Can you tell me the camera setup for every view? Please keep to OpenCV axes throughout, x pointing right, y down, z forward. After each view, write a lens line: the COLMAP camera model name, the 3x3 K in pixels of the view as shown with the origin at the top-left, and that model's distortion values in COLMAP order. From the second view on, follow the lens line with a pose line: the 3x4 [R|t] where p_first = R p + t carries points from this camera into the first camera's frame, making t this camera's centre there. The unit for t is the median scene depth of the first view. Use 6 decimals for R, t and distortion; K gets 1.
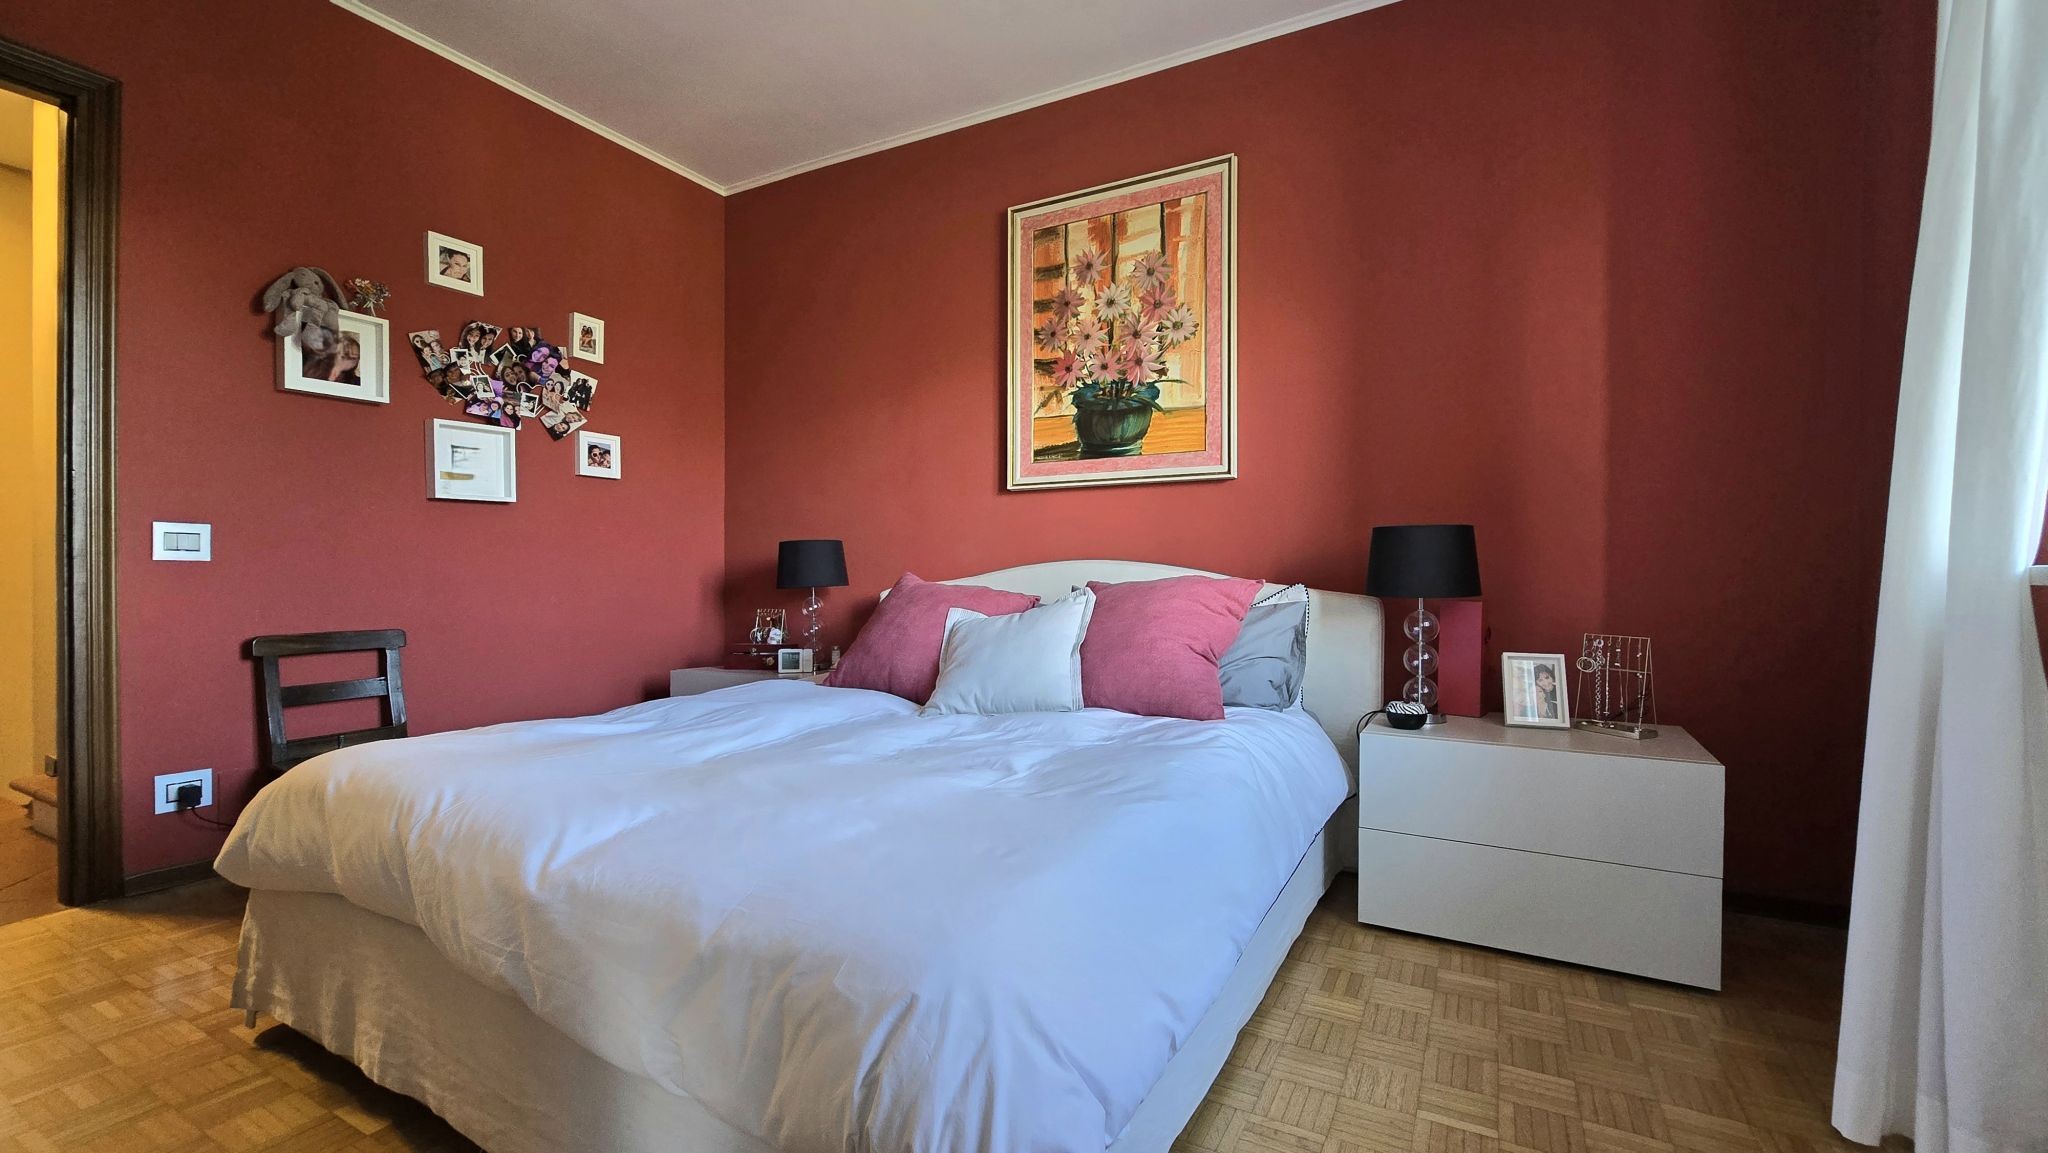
lens RADIAL K [[834.4, 0, 1040.3], [0, 834.4, 582.1], [0, 0, 1]] dist [-0.002577, 0.000142]
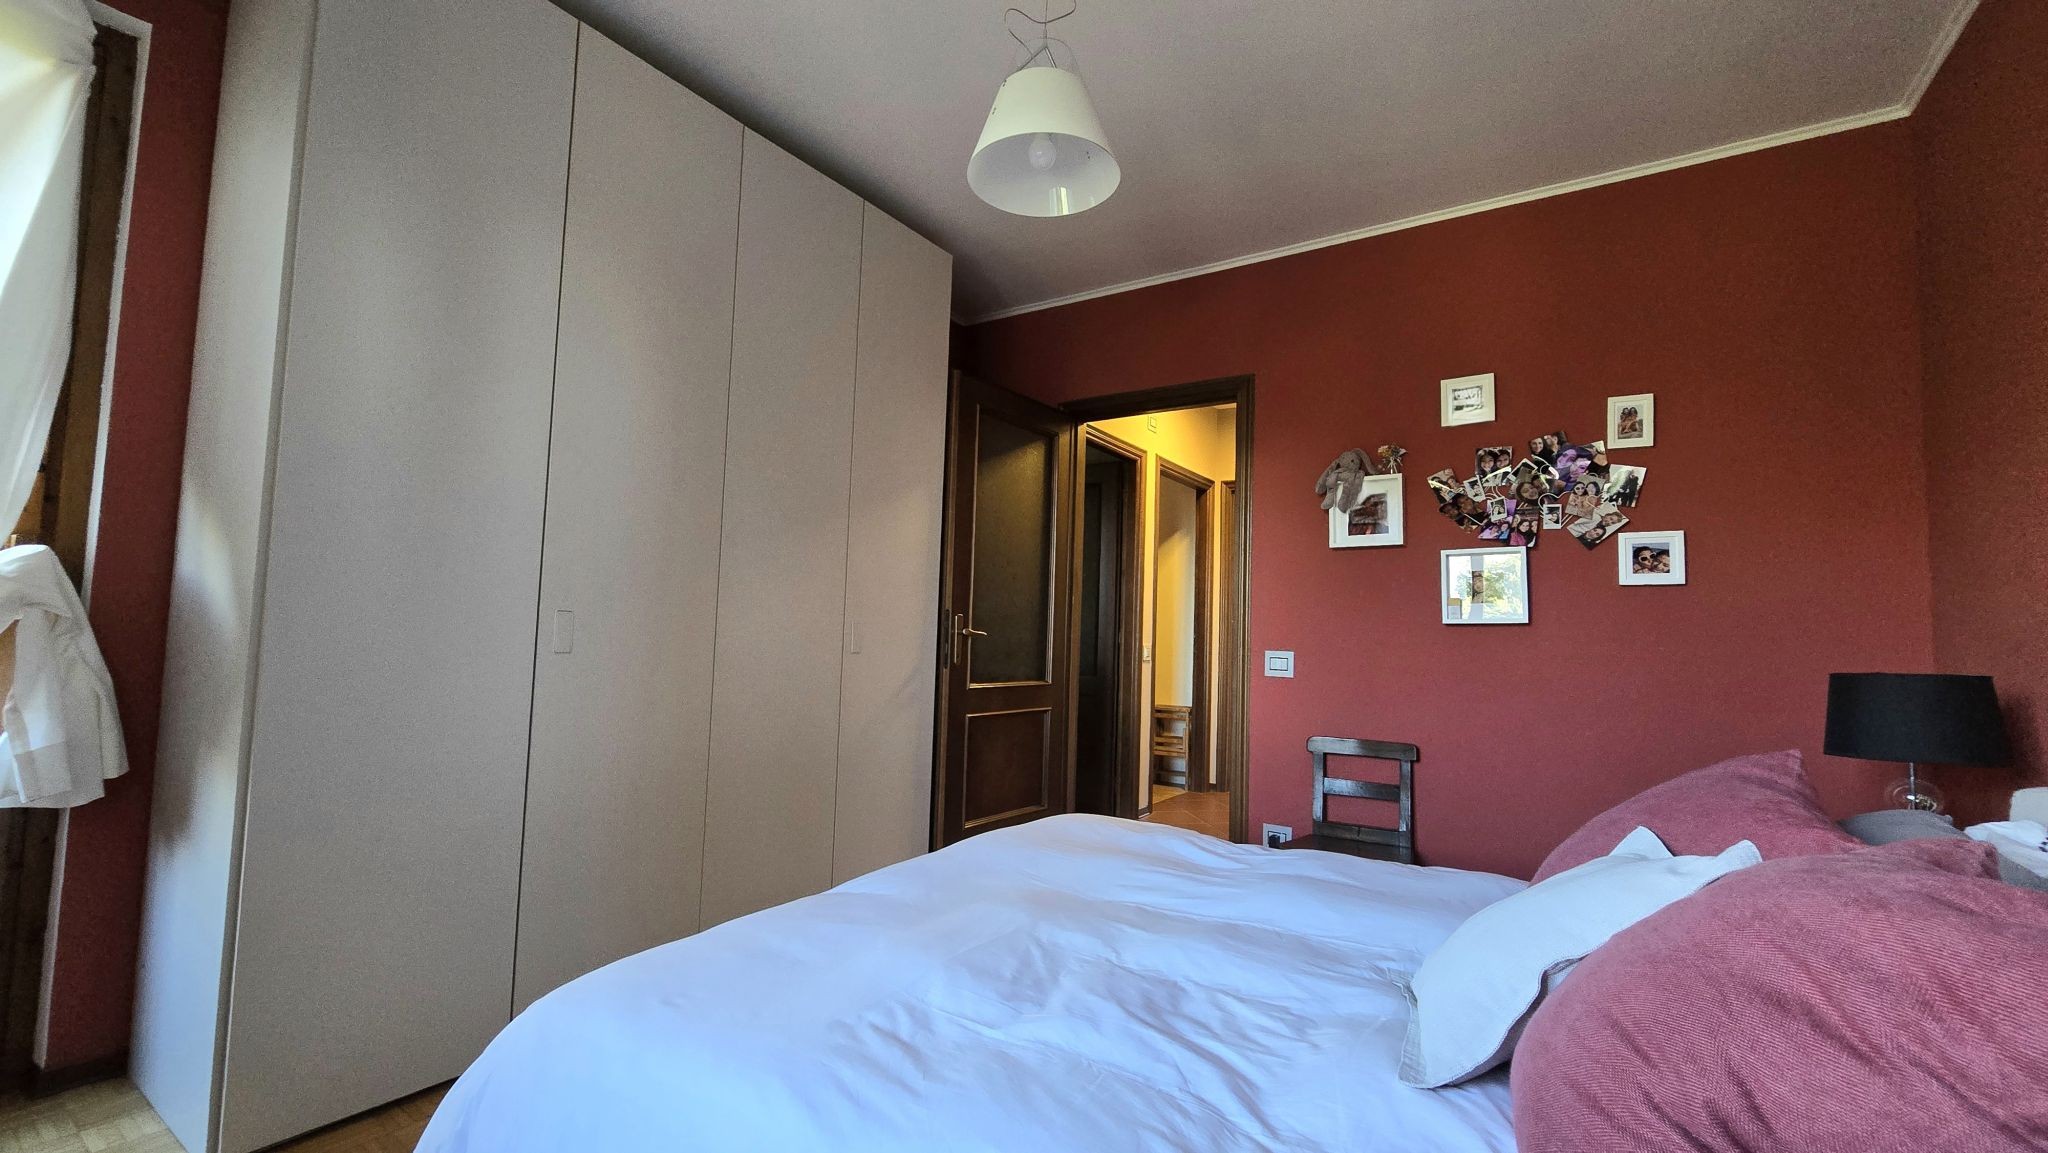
lens RADIAL K [[834.4, 0, 1040.3], [0, 834.4, 582.1], [0, 0, 1]] dist [-0.002577, 0.000142]
pose [[-0.089531, -0.068619, -0.993617, 0.349017], [-0.036254, 0.997187, -0.065599, -0.058707], [0.995324, 0.030150, -0.091767, 0.520887]]
